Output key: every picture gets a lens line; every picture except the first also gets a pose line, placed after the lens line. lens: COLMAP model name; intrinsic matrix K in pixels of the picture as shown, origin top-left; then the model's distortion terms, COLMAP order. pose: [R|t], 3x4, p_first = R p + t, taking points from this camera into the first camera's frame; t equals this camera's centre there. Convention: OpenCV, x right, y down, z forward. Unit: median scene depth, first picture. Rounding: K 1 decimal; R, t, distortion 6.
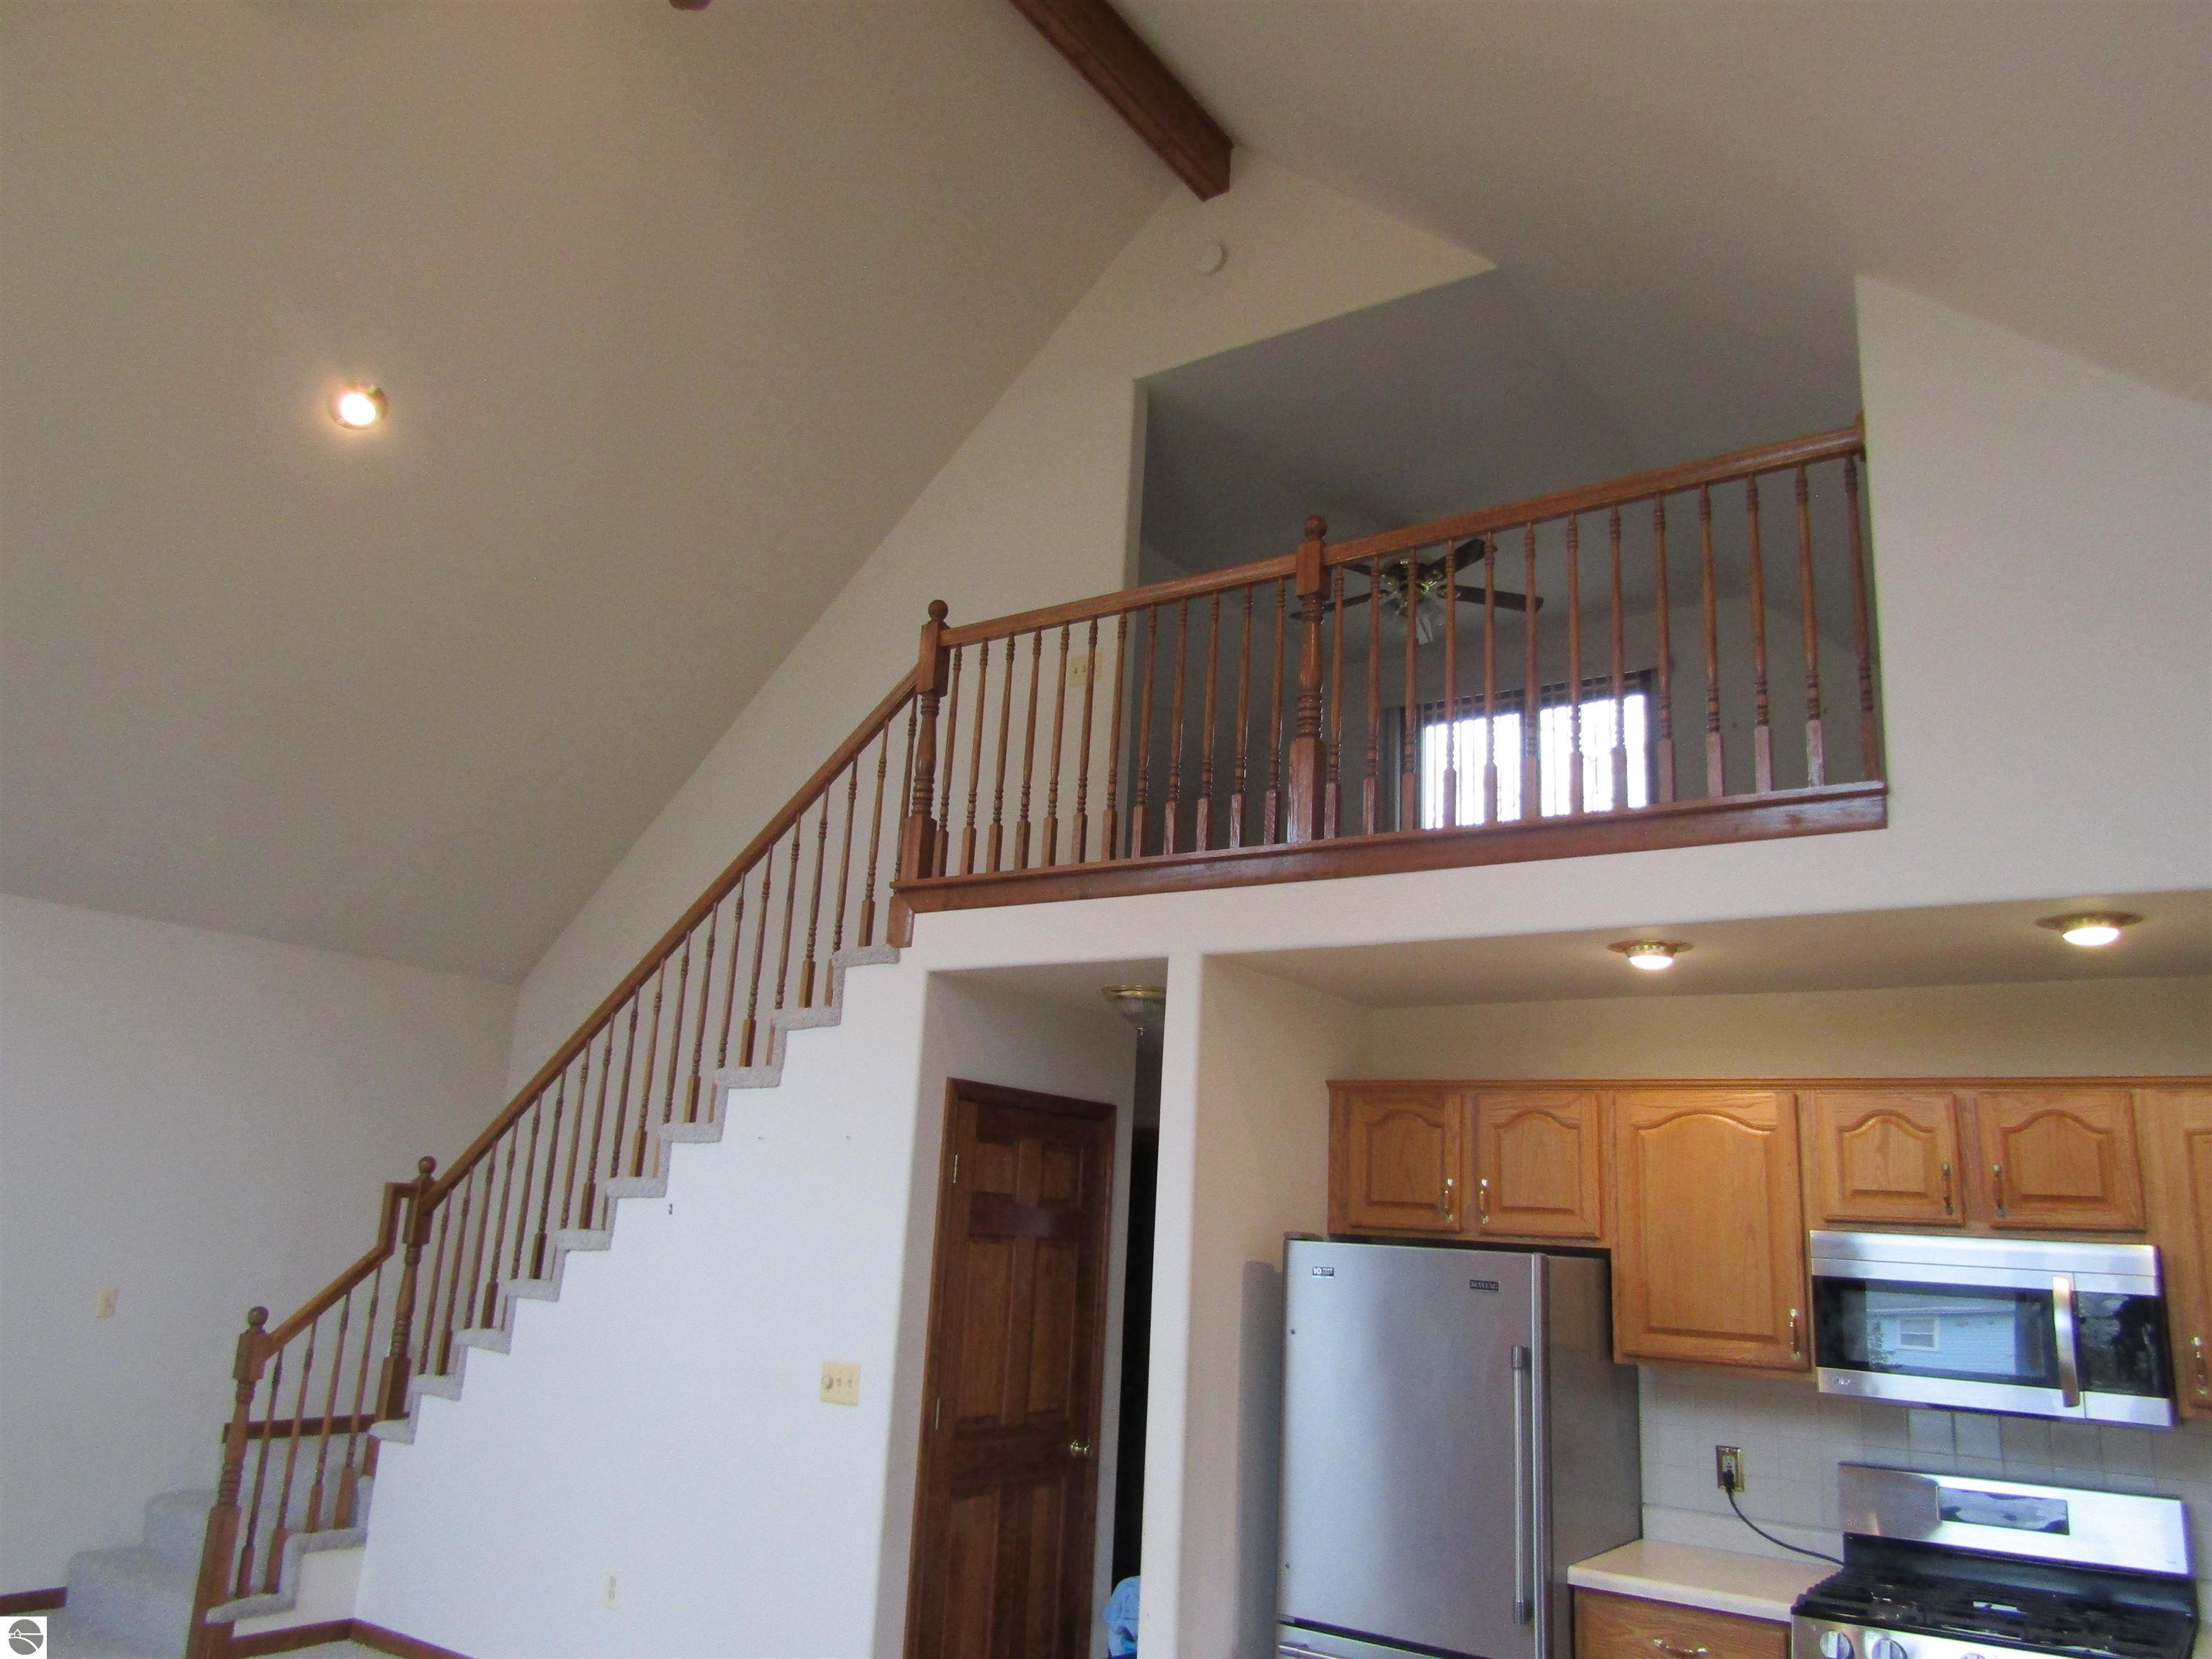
lens RADIAL K [[1569.7, 0, 1098.3], [0, 1569.7, 817.9], [0, 0, 1]] dist [-0.011674, 0.006837]
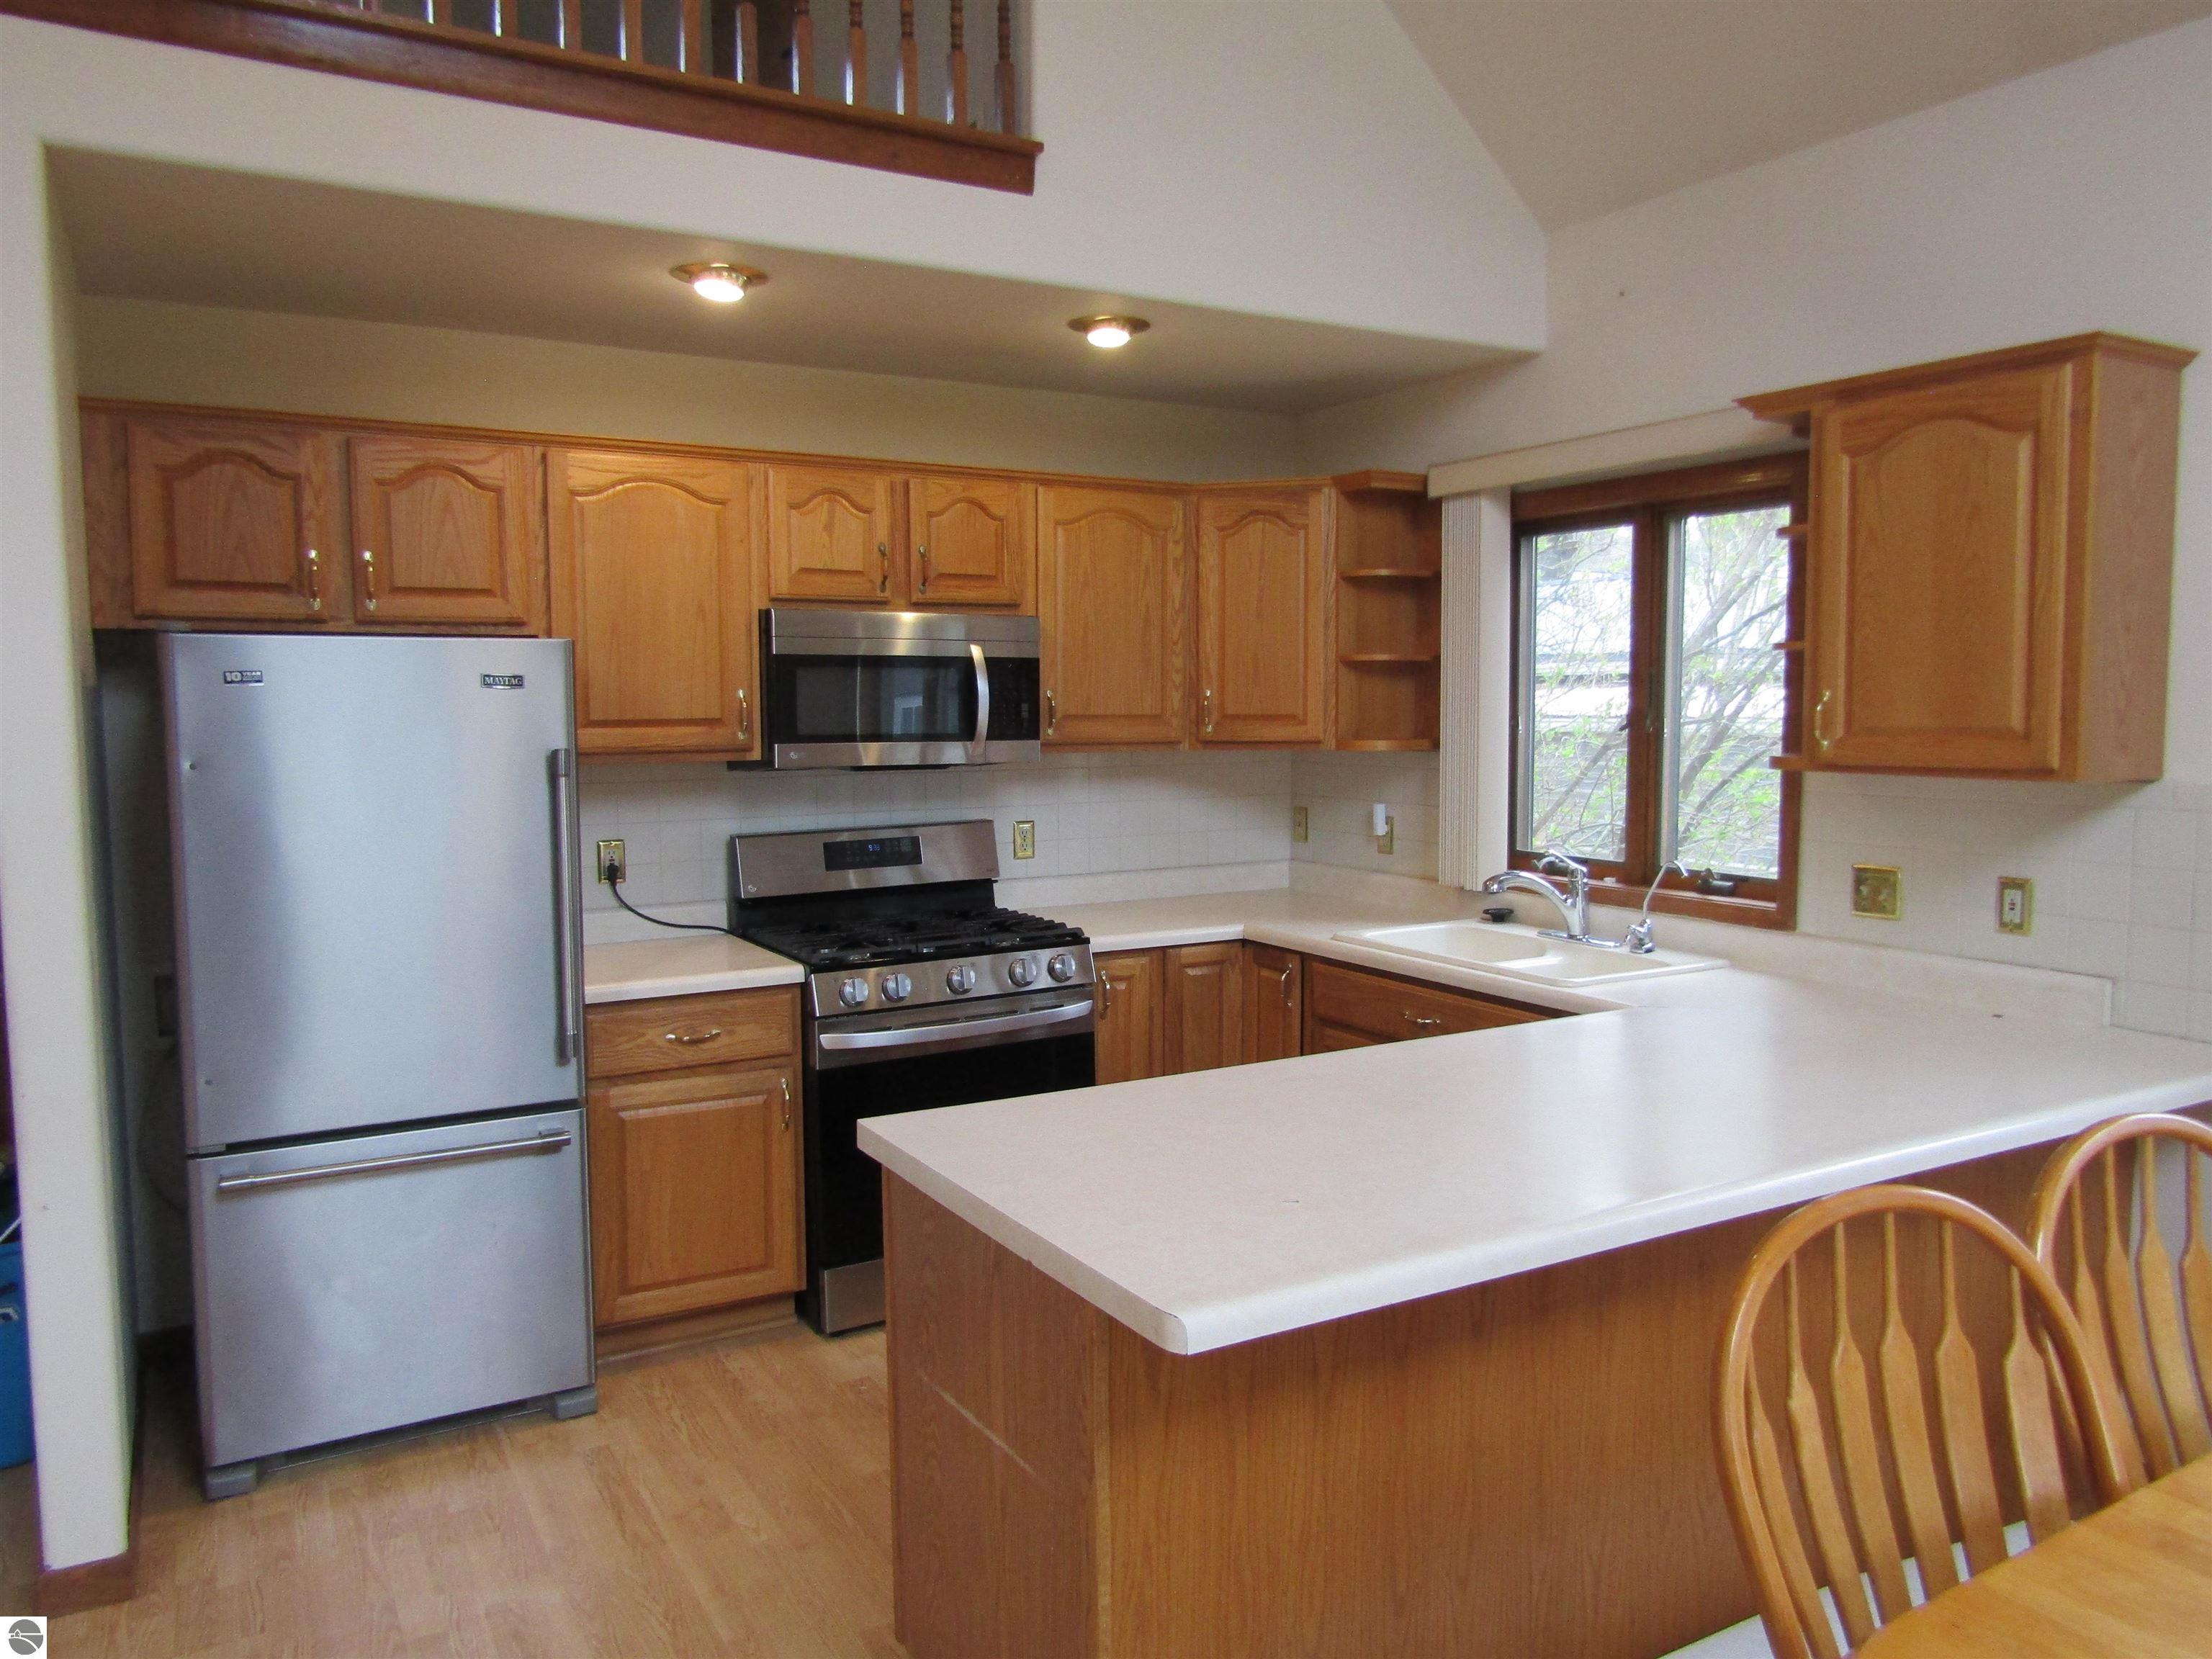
lens RADIAL K [[1569.7, 0, 1105.7], [0, 1569.7, 826.5], [0, 0, 1]] dist [-0.011674, 0.006837]
pose [[0.418588, -0.131025, 0.898675, -0.330449], [-0.204499, 0.950526, 0.233837, 0.119642], [-0.884853, -0.281660, 0.371084, 0.410436]]
